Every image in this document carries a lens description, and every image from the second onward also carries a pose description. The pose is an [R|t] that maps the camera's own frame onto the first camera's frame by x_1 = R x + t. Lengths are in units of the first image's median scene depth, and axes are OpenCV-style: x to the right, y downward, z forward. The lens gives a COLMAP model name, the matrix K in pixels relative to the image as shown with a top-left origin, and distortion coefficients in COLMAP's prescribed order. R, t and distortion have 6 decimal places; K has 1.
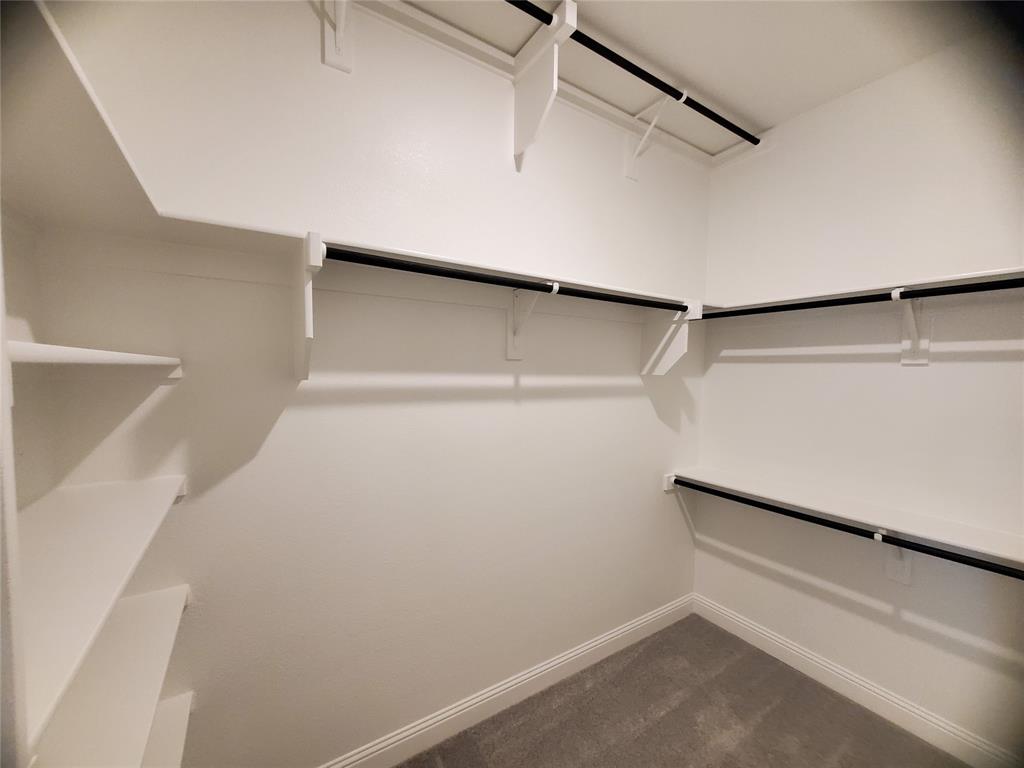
lens RADIAL K [[405.8, 0, 509.8], [0, 405.8, 388.7], [0, 0, 1]] dist [-0.002932, 0.001064]
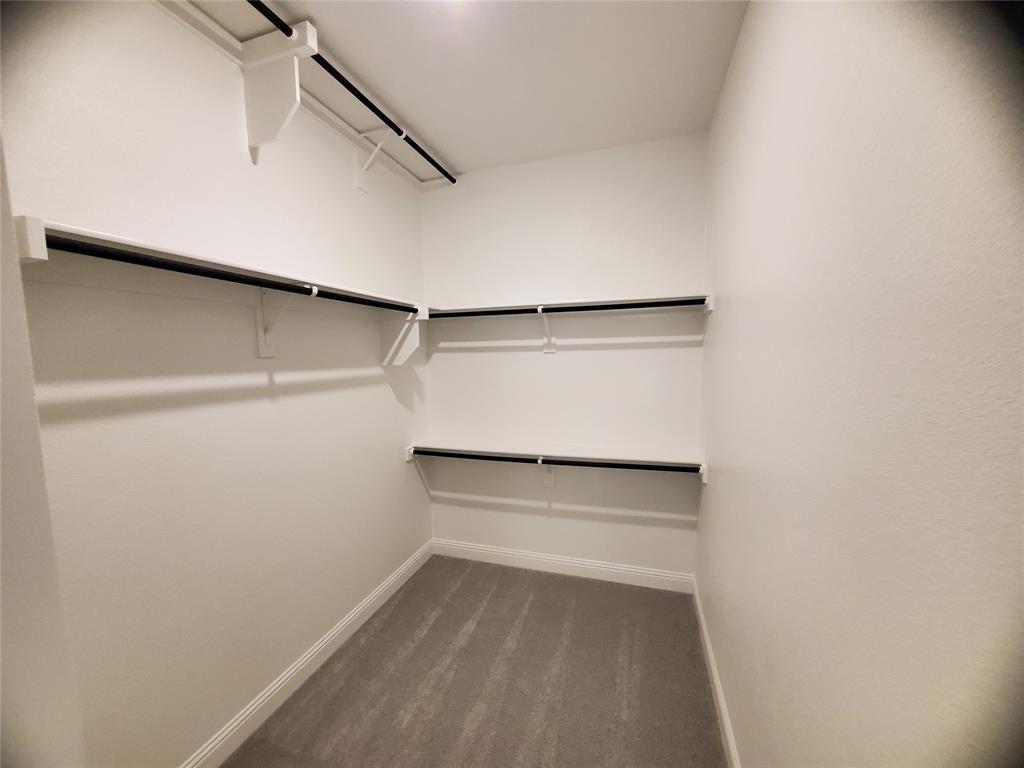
lens RADIAL K [[405.8, 0, 512.0], [0, 405.8, 385.1], [0, 0, 1]] dist [-0.002932, 0.001064]
pose [[0.760446, -0.076121, 0.644925, -0.172838], [0.056296, 0.997095, 0.051308, -0.020421], [-0.646957, -0.002710, 0.762522, -0.141388]]
